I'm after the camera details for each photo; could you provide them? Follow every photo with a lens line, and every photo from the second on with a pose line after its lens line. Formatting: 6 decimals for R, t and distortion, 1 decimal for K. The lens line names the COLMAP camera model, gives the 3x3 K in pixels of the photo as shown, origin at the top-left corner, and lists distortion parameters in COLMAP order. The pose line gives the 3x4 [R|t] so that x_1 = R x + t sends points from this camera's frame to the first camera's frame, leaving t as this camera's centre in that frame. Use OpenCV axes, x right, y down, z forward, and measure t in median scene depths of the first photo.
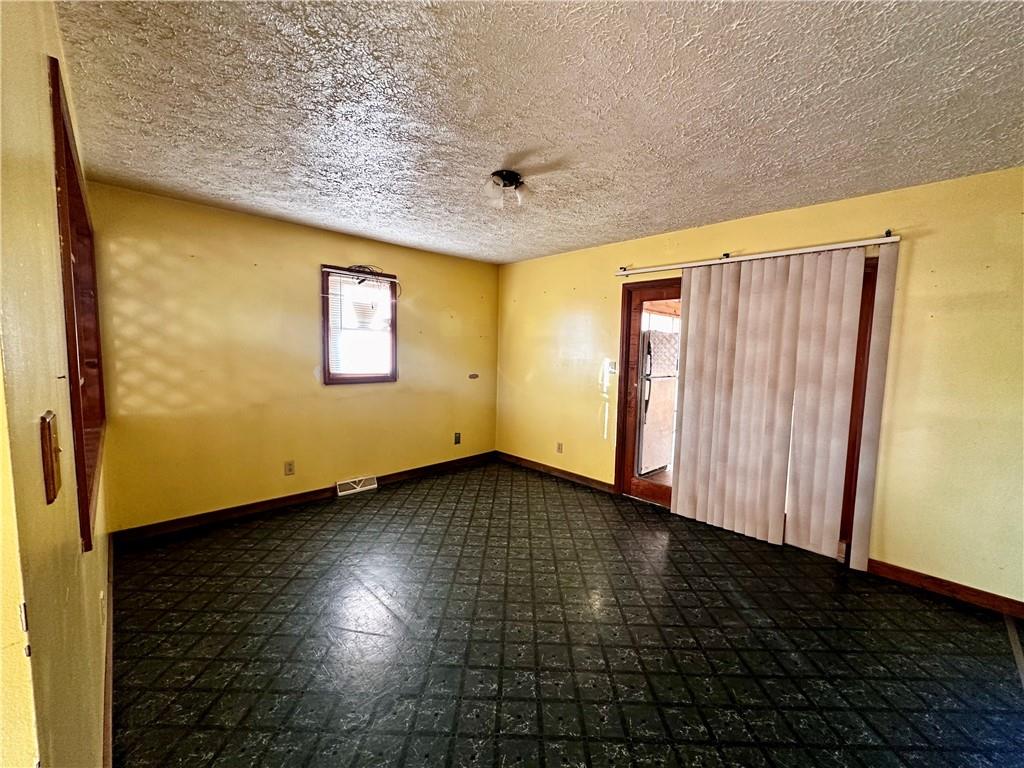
lens RADIAL K [[411.0, 0, 512.4], [0, 411.0, 381.9], [0, 0, 1]] dist [-0.005018, 0.000420]
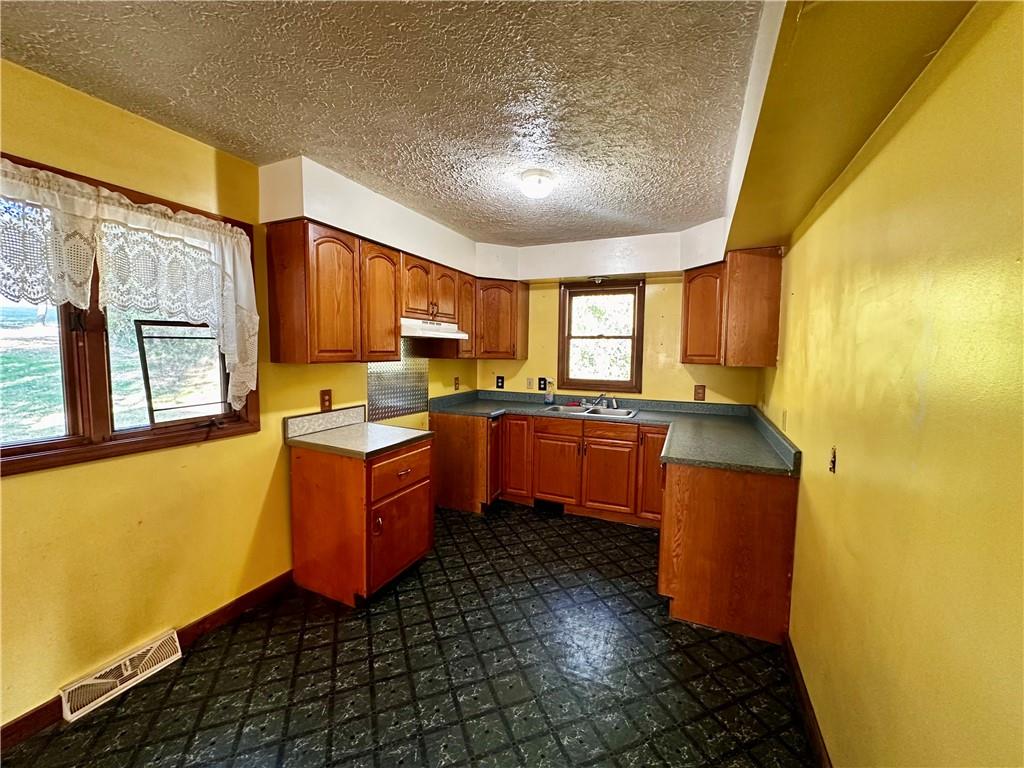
lens RADIAL K [[411.0, 0, 507.9], [0, 411.0, 382.9], [0, 0, 1]] dist [-0.005018, 0.000420]
pose [[-0.928192, 0.015039, -0.371797, 0.213626], [-0.047834, 0.986070, 0.159305, -0.175201], [0.369013, 0.165650, -0.914543, 1.871561]]
